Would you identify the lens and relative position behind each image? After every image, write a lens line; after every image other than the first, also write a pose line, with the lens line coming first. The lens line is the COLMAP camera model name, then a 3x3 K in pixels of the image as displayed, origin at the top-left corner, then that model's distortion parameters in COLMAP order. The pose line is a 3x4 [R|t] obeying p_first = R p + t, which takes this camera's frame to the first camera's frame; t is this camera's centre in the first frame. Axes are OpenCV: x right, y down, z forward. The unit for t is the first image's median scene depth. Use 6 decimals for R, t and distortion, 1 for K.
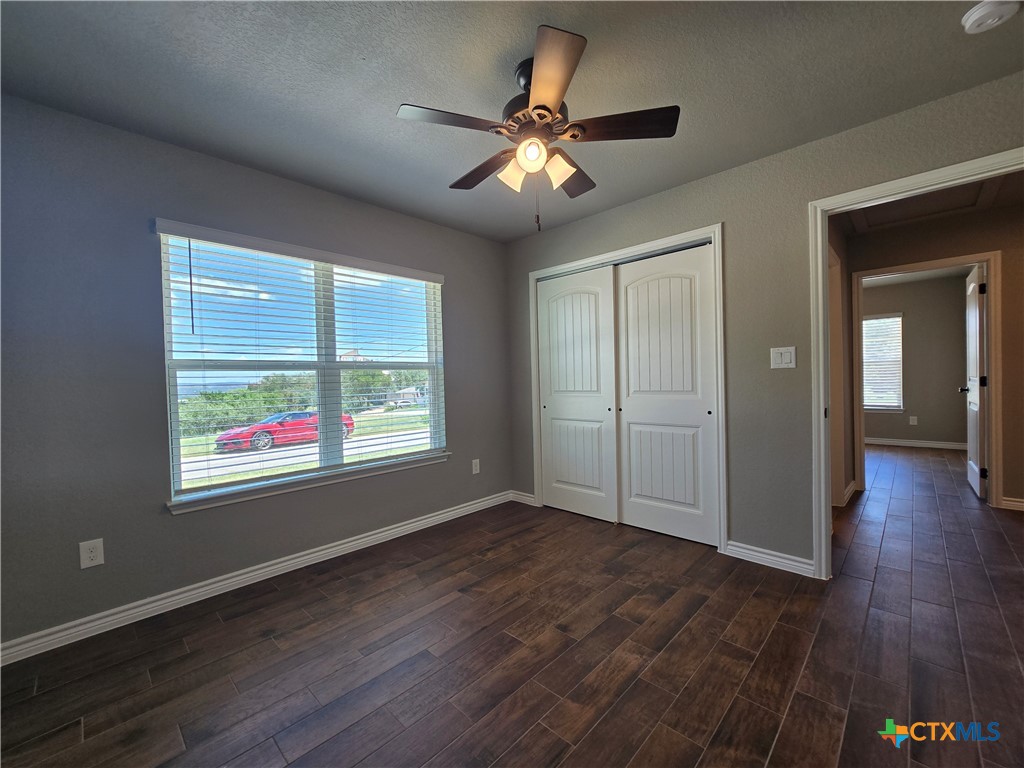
lens RADIAL K [[420.8, 0, 507.7], [0, 420.8, 386.8], [0, 0, 1]] dist [-0.000716, -0.000472]
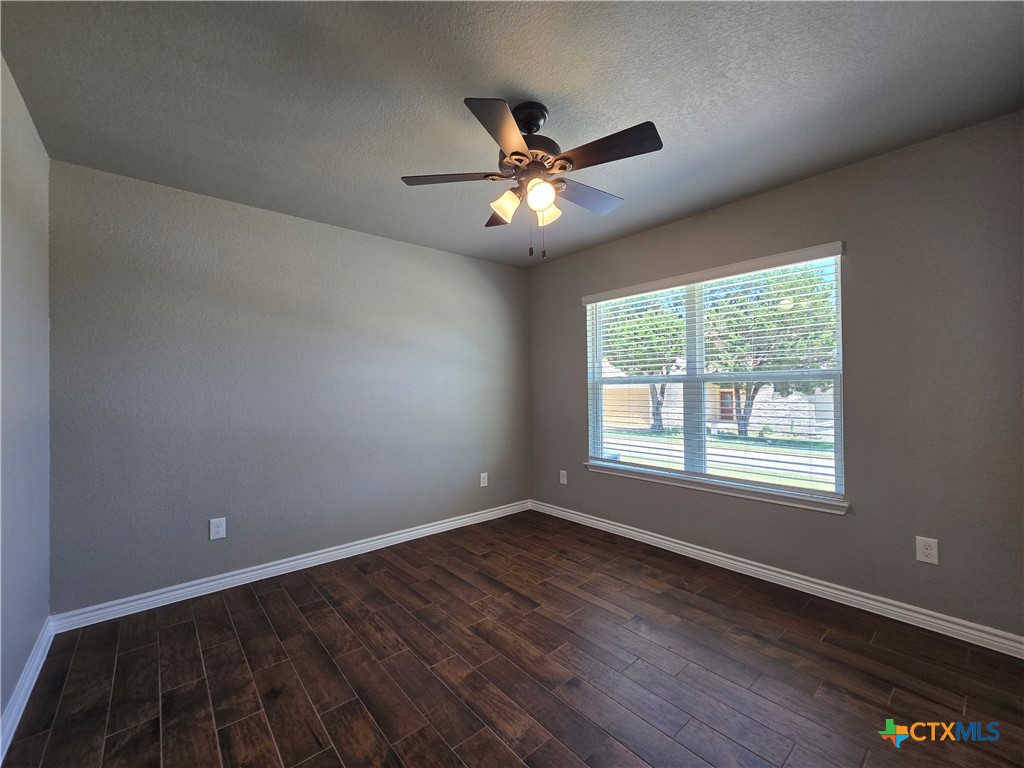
lens RADIAL K [[420.8, 0, 508.2], [0, 420.8, 388.8], [0, 0, 1]] dist [-0.000716, -0.000472]
pose [[-0.090393, 0.026720, -0.995548, 0.992483], [-0.010155, 0.999563, 0.027749, -0.070267], [0.995854, 0.012618, -0.090082, 0.913840]]
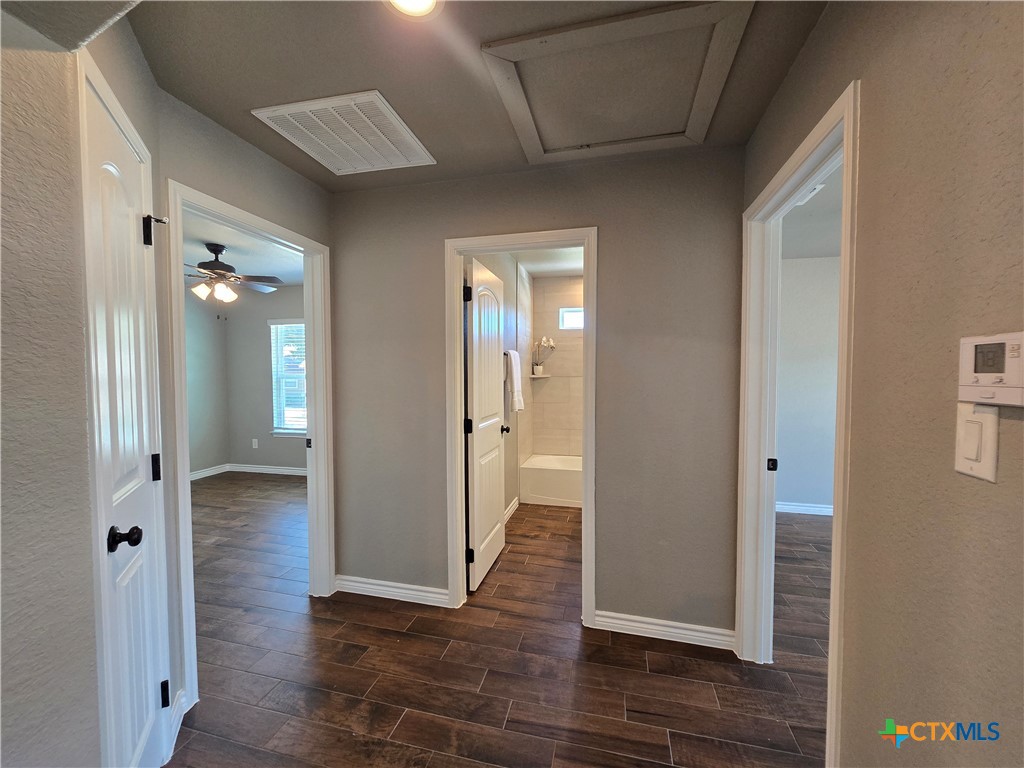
lens RADIAL K [[420.8, 0, 511.6], [0, 420.8, 382.3], [0, 0, 1]] dist [-0.000716, -0.000472]
pose [[0.504669, 0.050839, -0.861815, 2.297096], [-0.025403, 0.998707, 0.044039, -0.183270], [0.862939, -0.000333, 0.505308, 1.057120]]
